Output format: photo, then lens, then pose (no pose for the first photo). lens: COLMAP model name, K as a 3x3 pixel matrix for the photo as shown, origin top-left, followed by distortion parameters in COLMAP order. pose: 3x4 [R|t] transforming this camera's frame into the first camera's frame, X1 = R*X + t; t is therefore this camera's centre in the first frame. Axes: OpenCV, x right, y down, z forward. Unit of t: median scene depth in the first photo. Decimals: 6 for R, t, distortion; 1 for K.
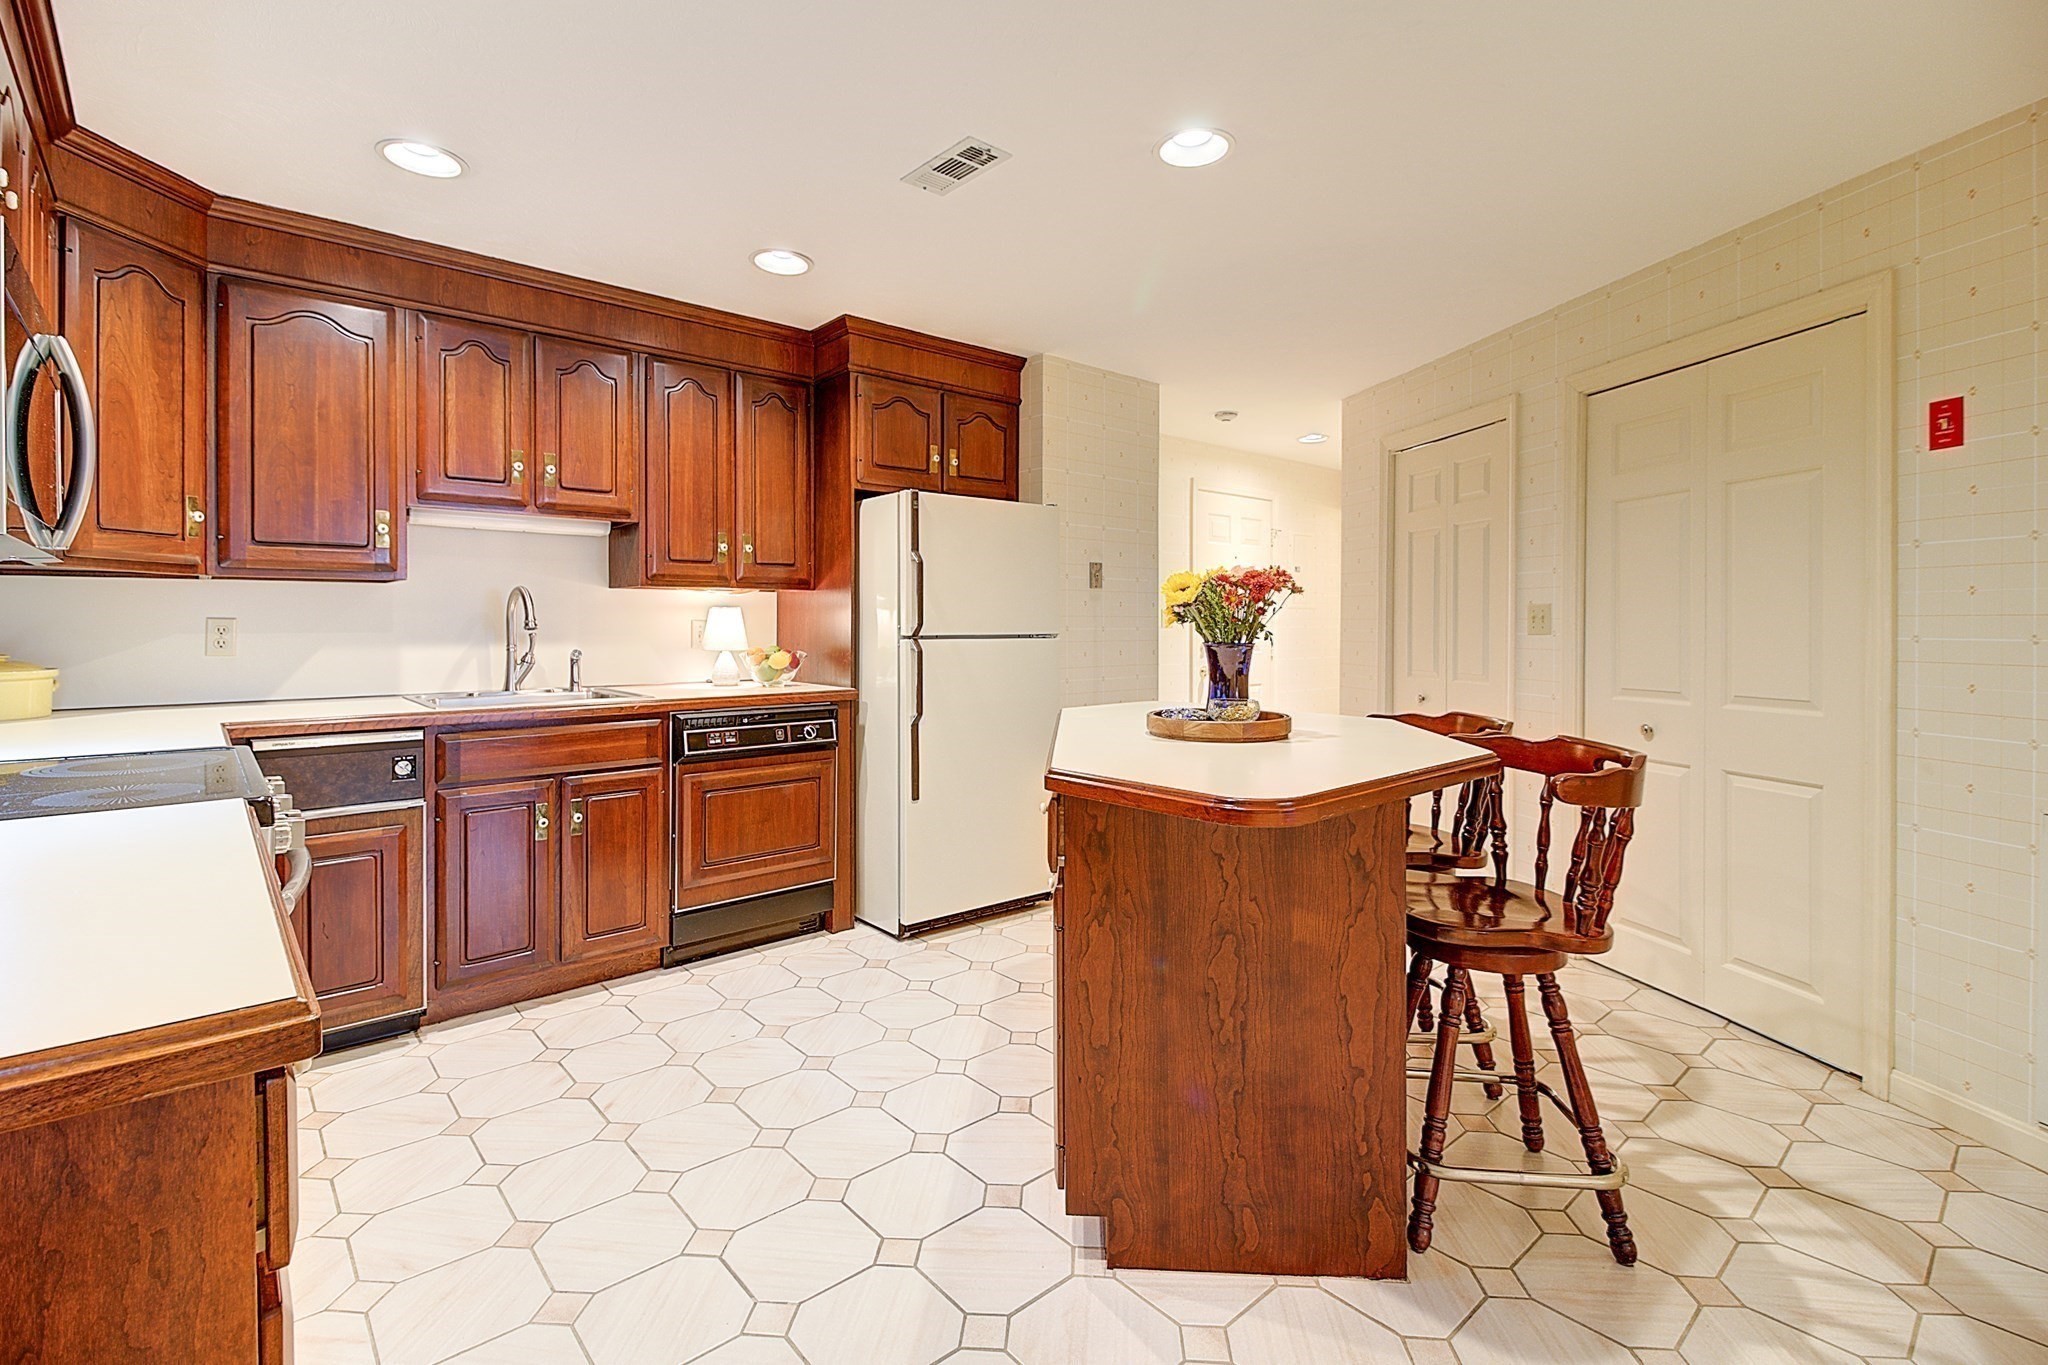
lens RADIAL K [[955.7, 0, 1071.8], [0, 955.7, 627.9], [0, 0, 1]] dist [0.013684, -0.000909]
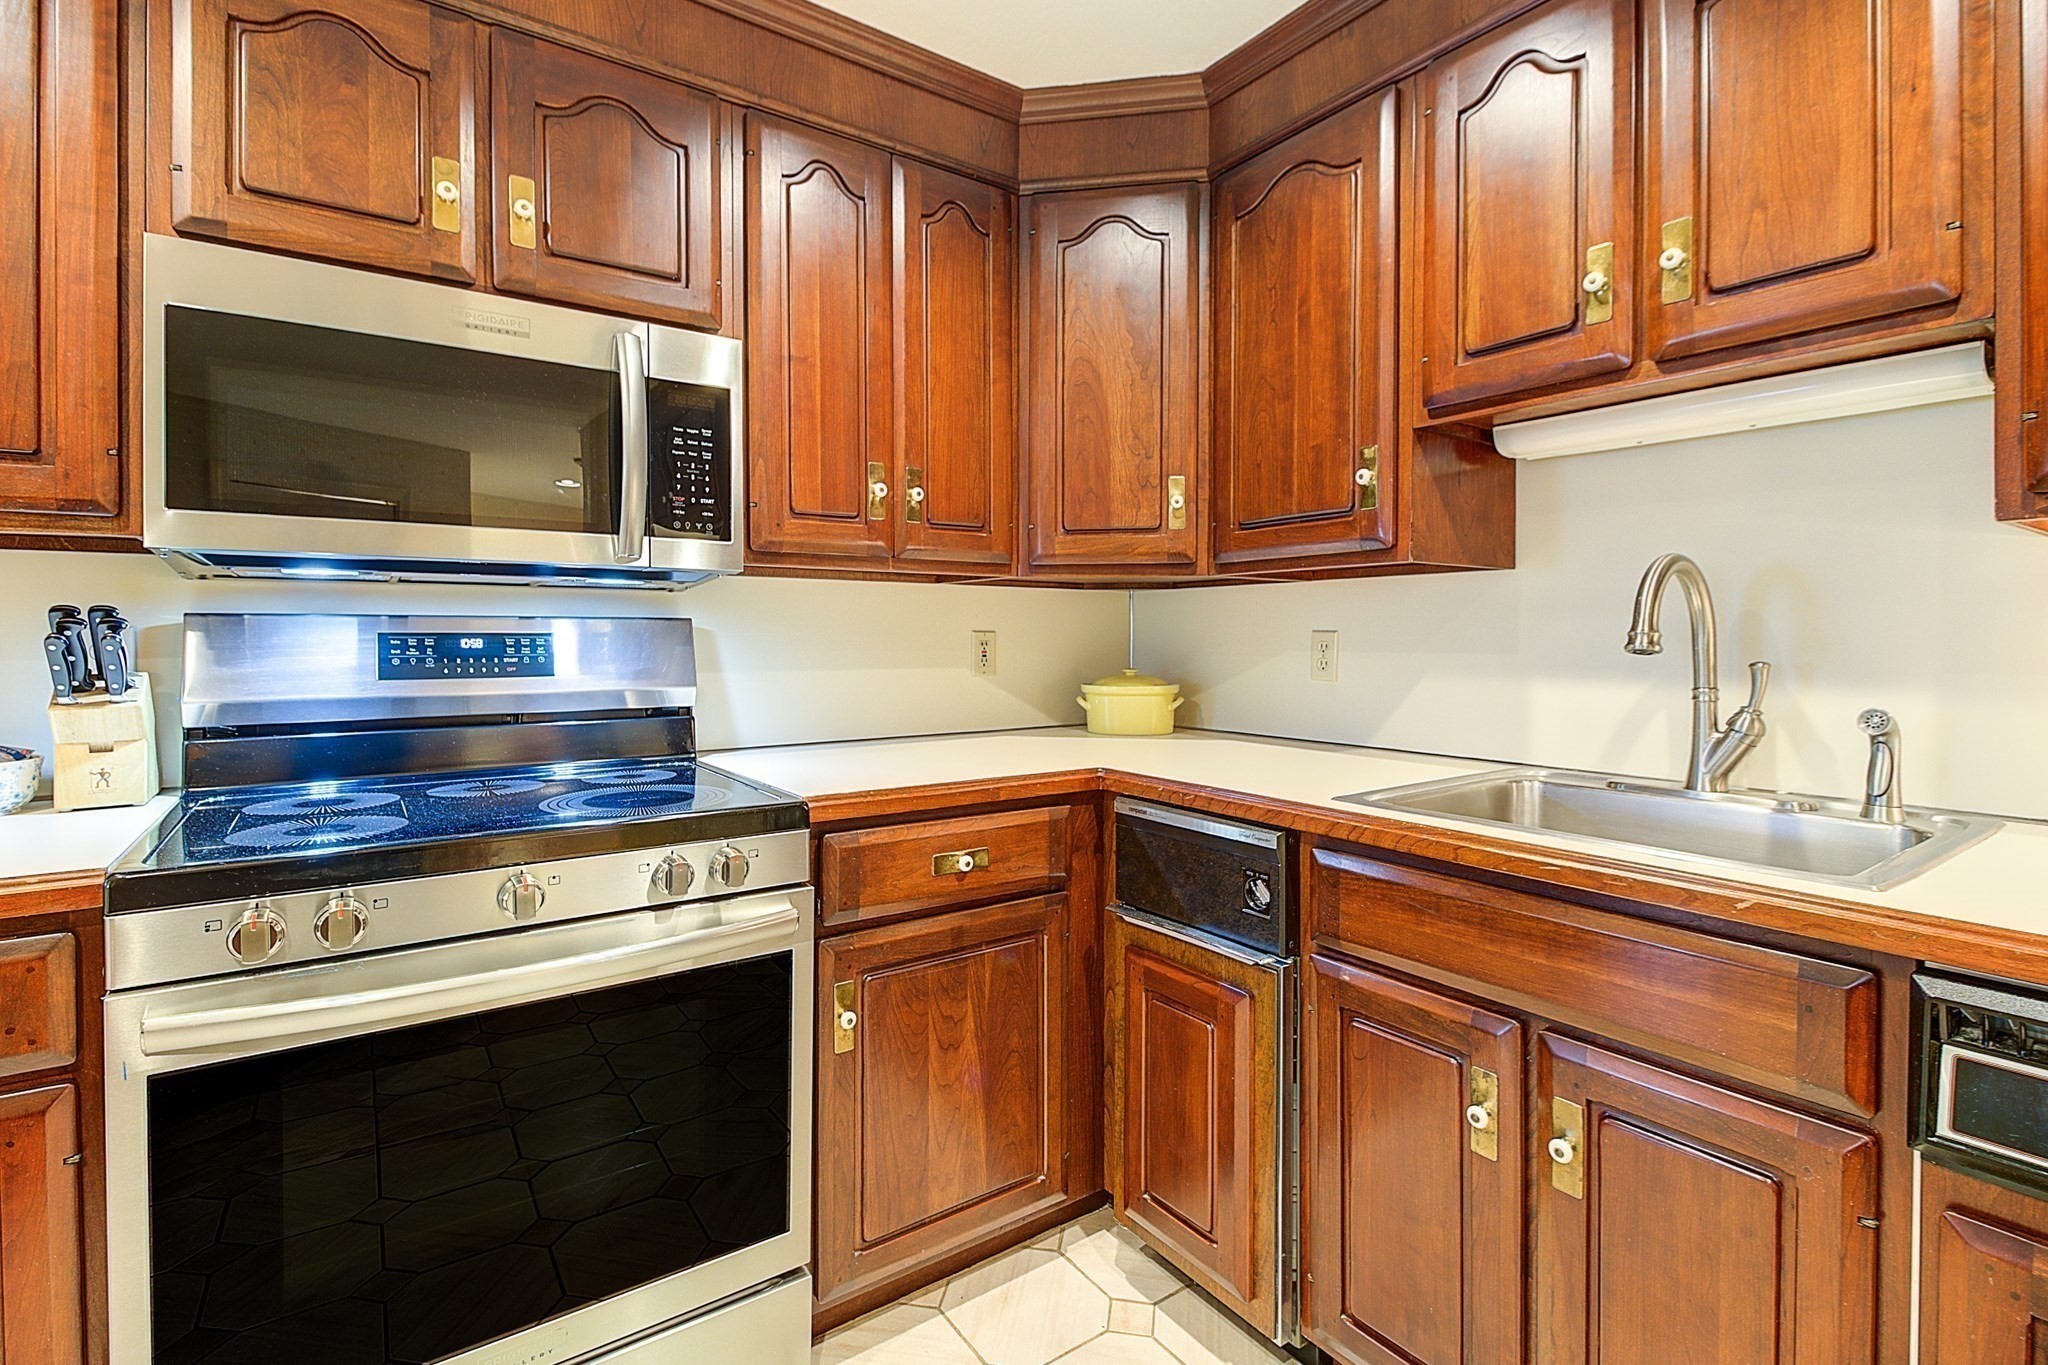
lens RADIAL K [[904.7, 0, 970.2], [0, 904.7, 644.8], [0, 0, 1]] dist [0.005998, -0.002151]
pose [[-0.157266, 0.008842, -0.987517, -0.124510], [-0.007931, 0.999916, 0.010216, -0.004073], [0.987524, 0.009439, -0.157182, 0.798115]]
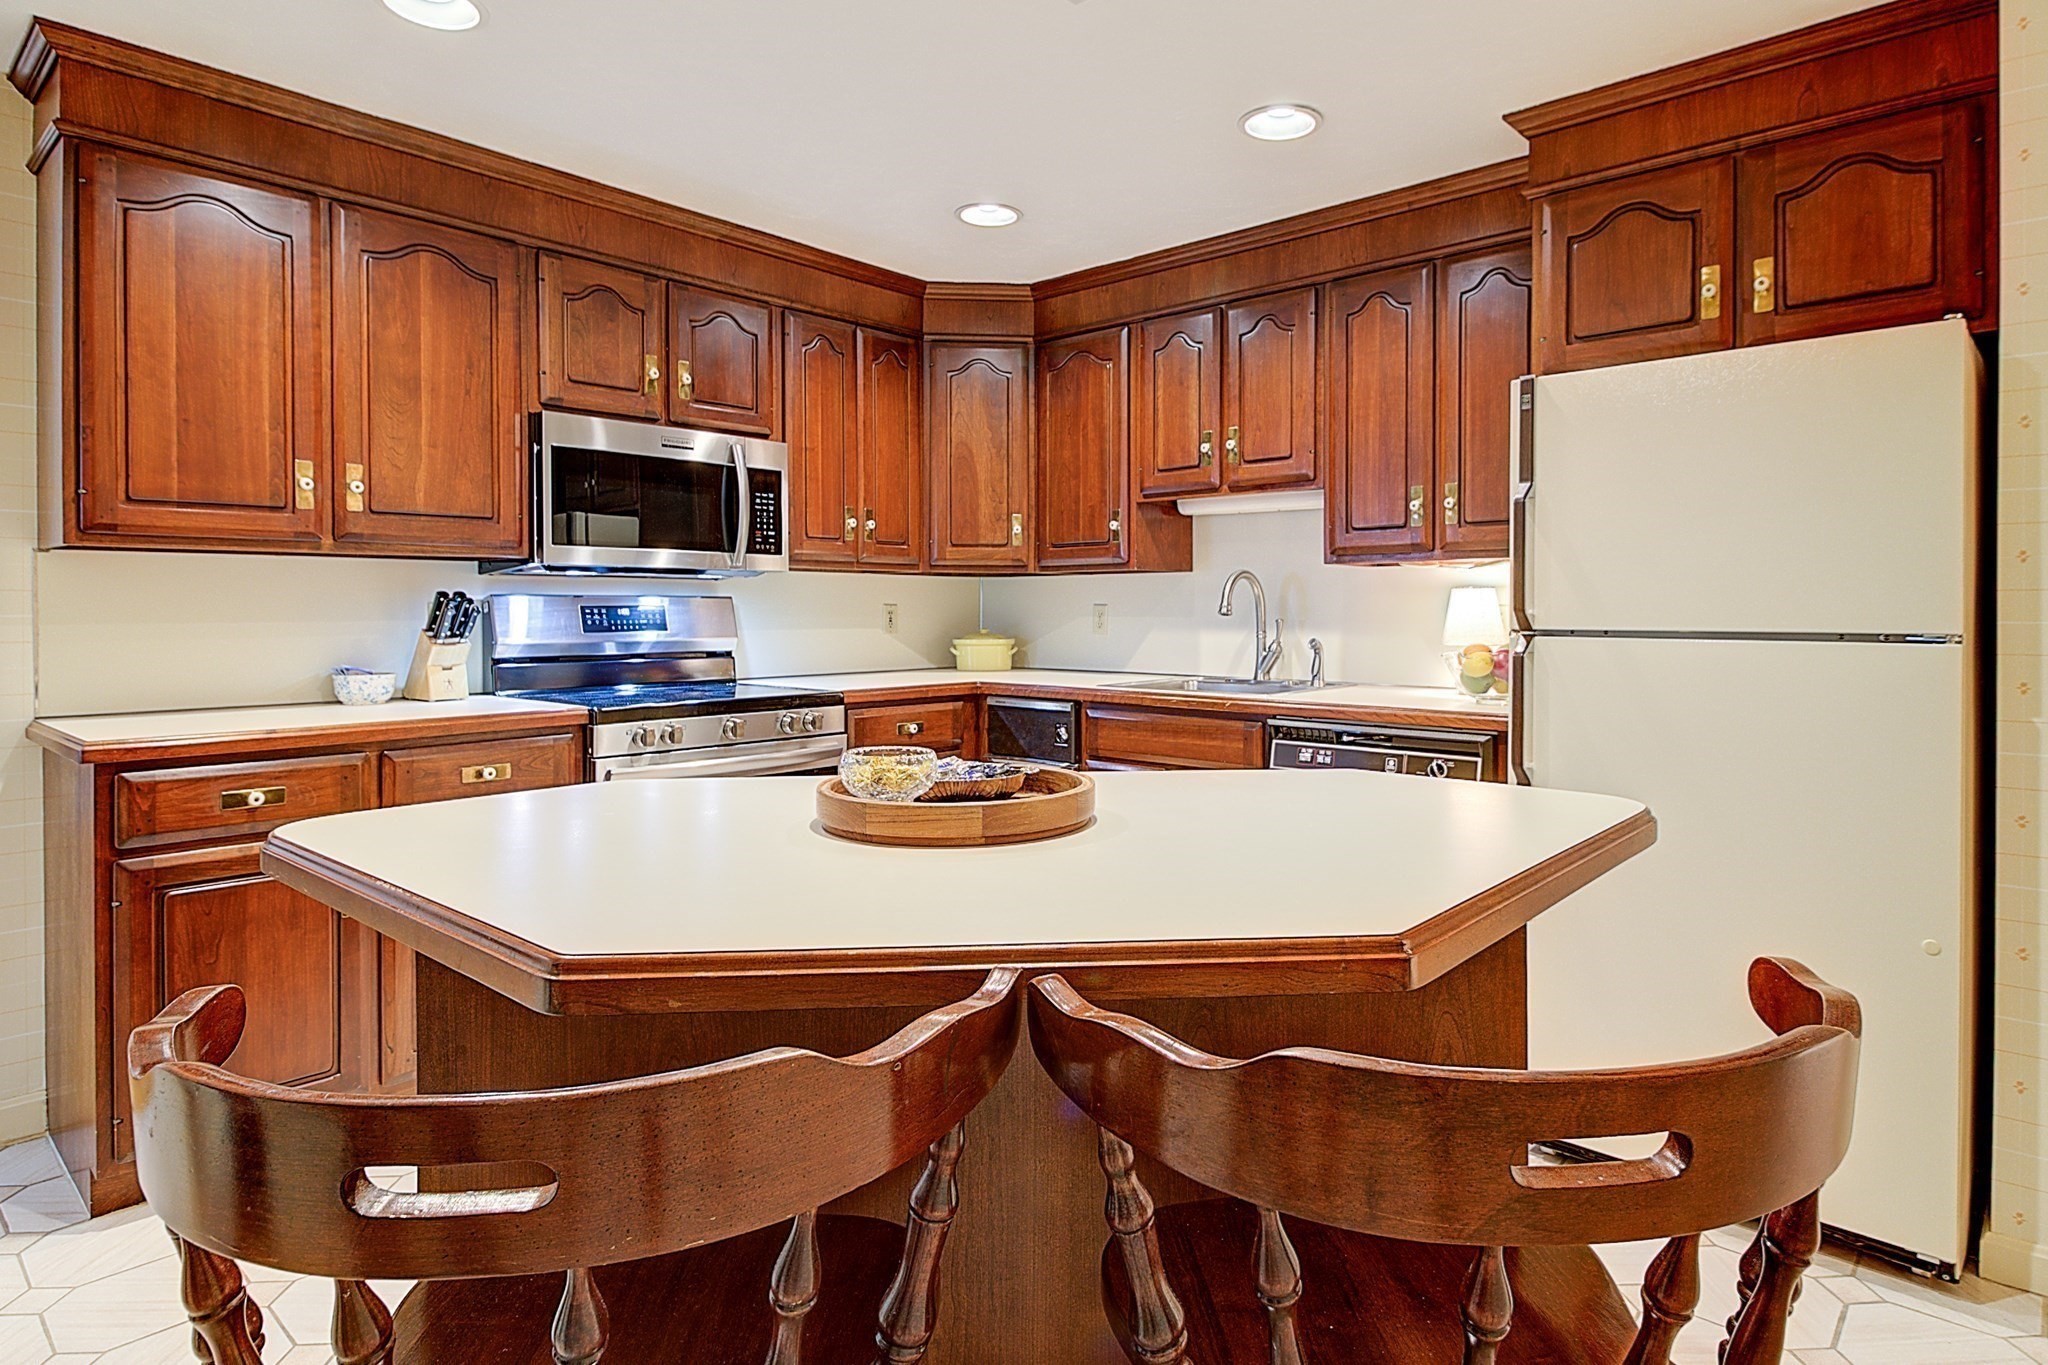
lens RADIAL K [[1105.7, 0, 991.4], [0, 1105.7, 625.4], [0, 0, 1]] dist [0.003128, -0.000666]
pose [[0.082835, 0.013355, -0.996474, 0.534914], [-0.007712, 0.999889, 0.012759, -0.000544], [0.996533, 0.006628, 0.082929, 0.702562]]
